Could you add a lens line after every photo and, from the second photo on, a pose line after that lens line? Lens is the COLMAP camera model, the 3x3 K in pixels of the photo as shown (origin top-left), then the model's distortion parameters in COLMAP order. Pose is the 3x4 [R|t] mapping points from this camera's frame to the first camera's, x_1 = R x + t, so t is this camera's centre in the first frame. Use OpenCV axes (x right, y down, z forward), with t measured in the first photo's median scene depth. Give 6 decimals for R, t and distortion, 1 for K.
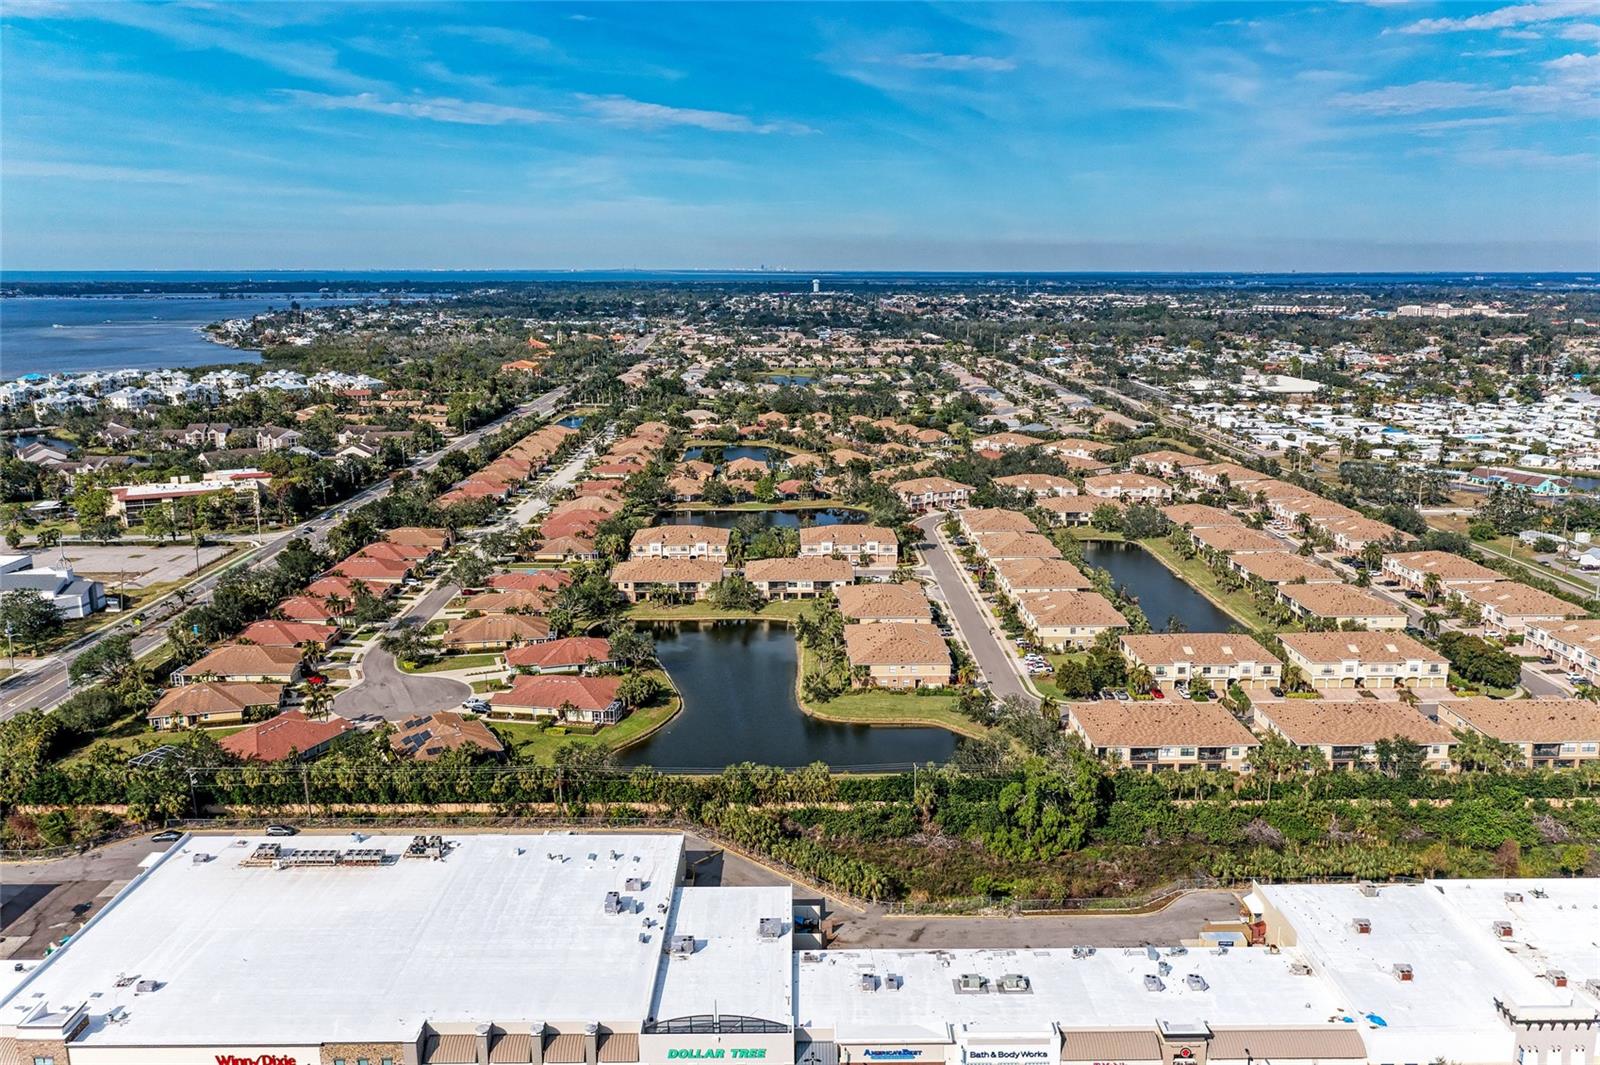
lens RADIAL K [[1245.3, 0, 813.6], [0, 1245.3, 560.4], [0, 0, 1]] dist [-0.007609, 0.019464]
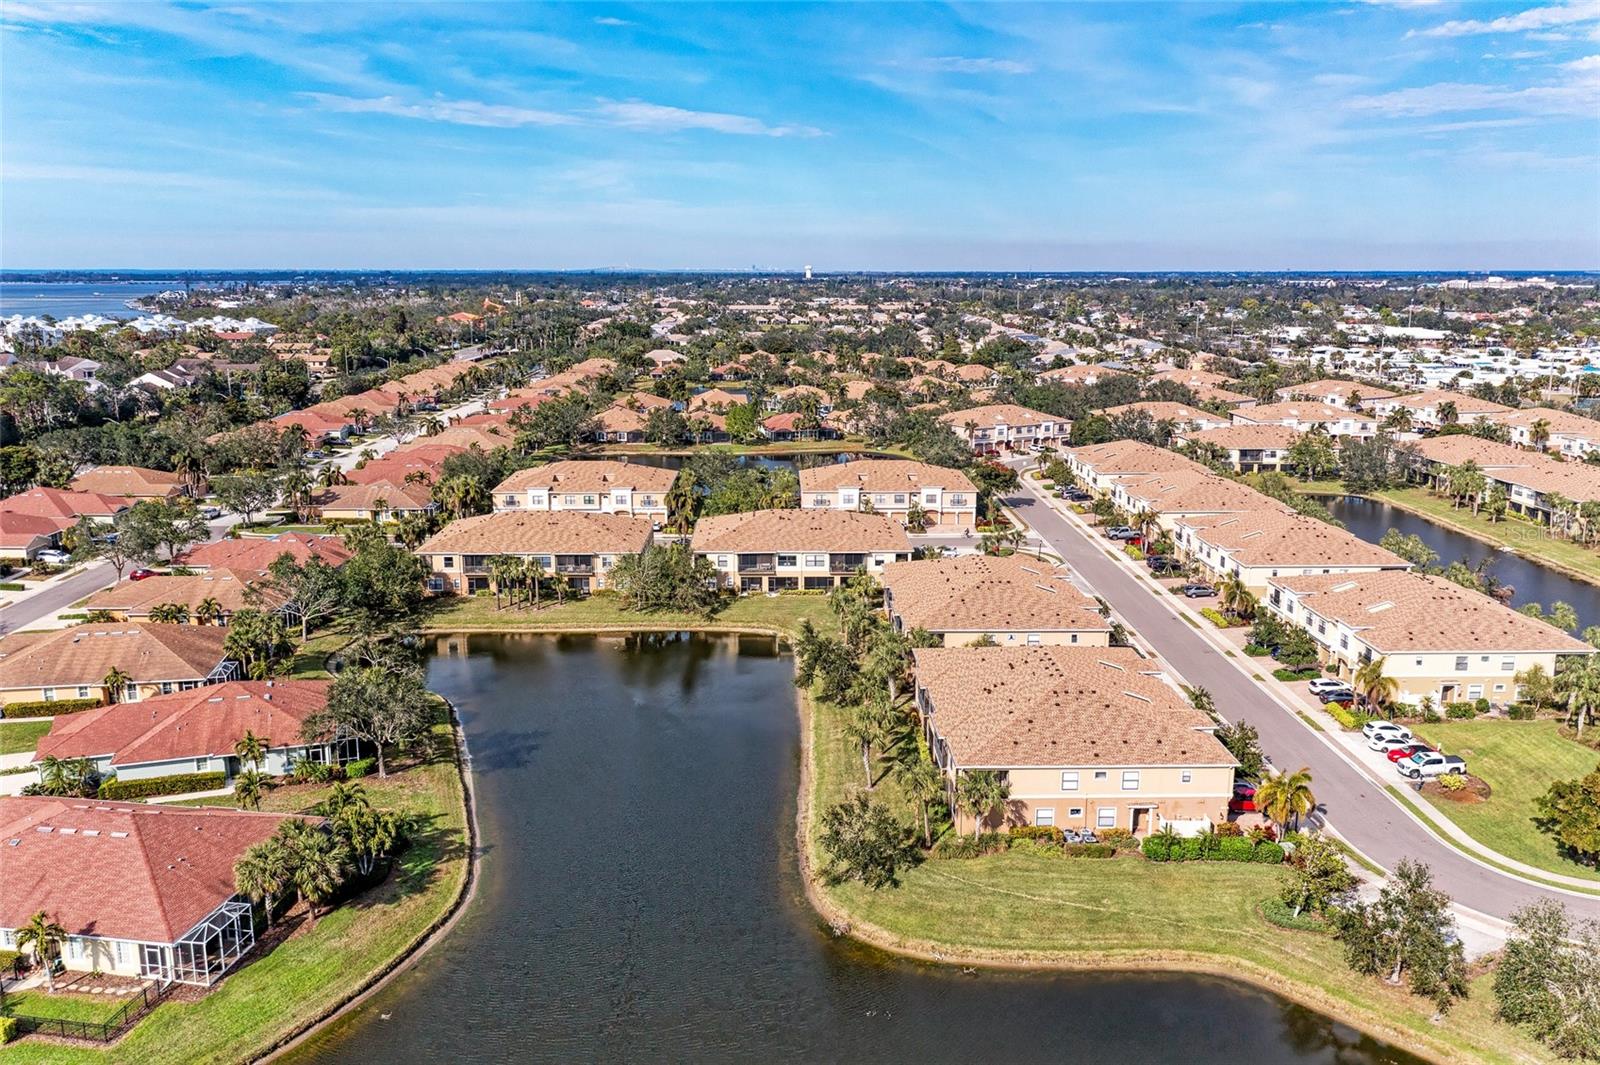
lens RADIAL K [[1245.3, 0, 794.9], [0, 1245.3, 530.5], [0, 0, 1]] dist [-0.007609, 0.019464]
pose [[0.999970, 0.001025, -0.007651, -0.010133], [-0.001211, 0.999705, -0.024246, 0.019712], [0.007624, 0.024254, 0.999677, 0.509810]]
